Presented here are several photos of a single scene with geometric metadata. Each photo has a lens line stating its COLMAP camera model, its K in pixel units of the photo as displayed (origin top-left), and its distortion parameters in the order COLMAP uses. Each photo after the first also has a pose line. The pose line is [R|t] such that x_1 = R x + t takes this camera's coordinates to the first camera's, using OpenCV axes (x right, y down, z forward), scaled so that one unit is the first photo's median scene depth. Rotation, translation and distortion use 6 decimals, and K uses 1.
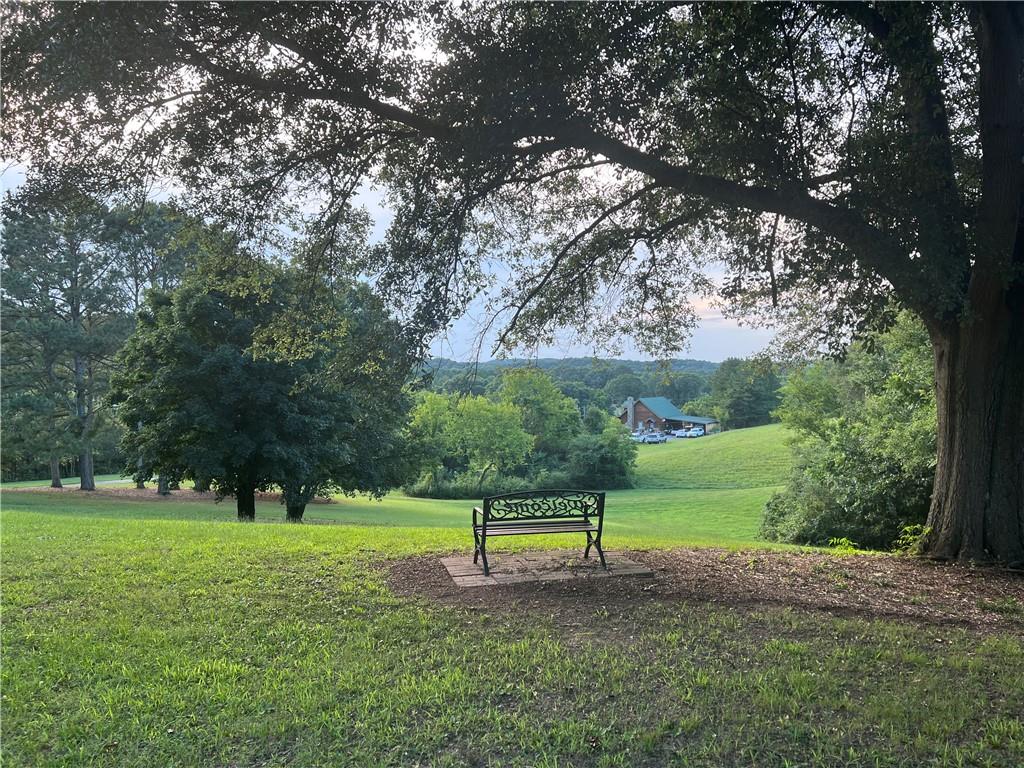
lens RADIAL K [[761.9, 0, 513.7], [0, 761.9, 389.5], [0, 0, 1]] dist [0.055335, -0.061088]
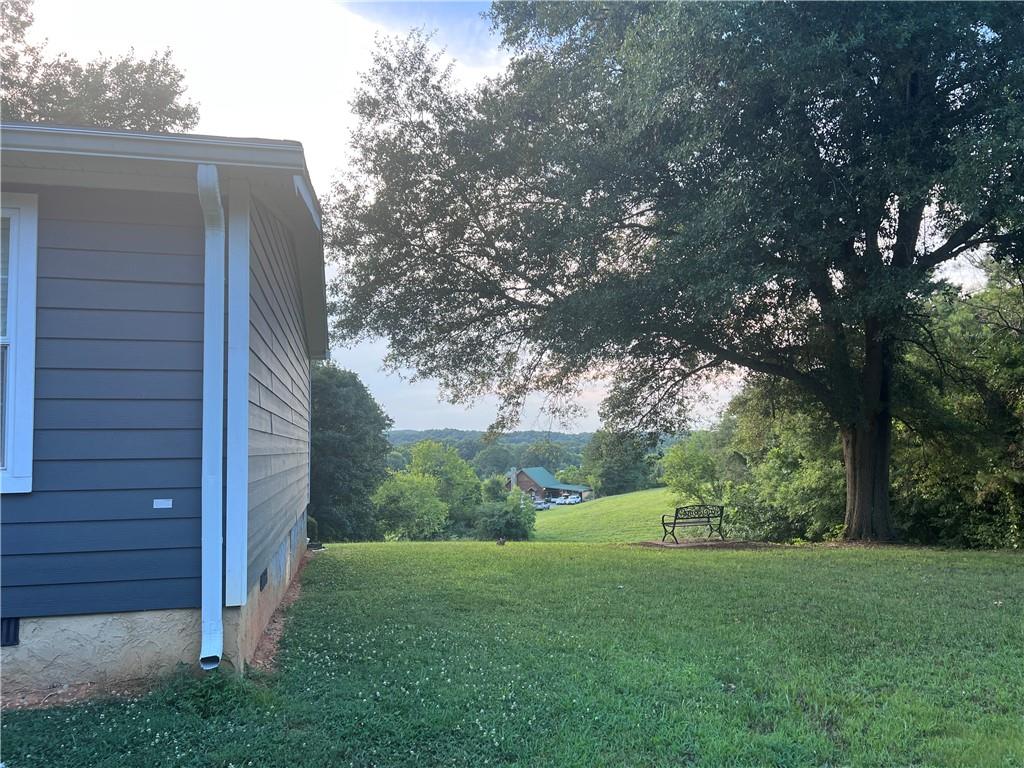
lens RADIAL K [[761.9, 0, 513.7], [0, 761.9, 389.5], [0, 0, 1]] dist [0.055335, -0.061088]
pose [[0.982791, 0.009287, 0.184486, -0.076549], [0.007978, 0.995669, -0.092624, -0.000014], [-0.184547, 0.092502, 0.978461, -0.093962]]
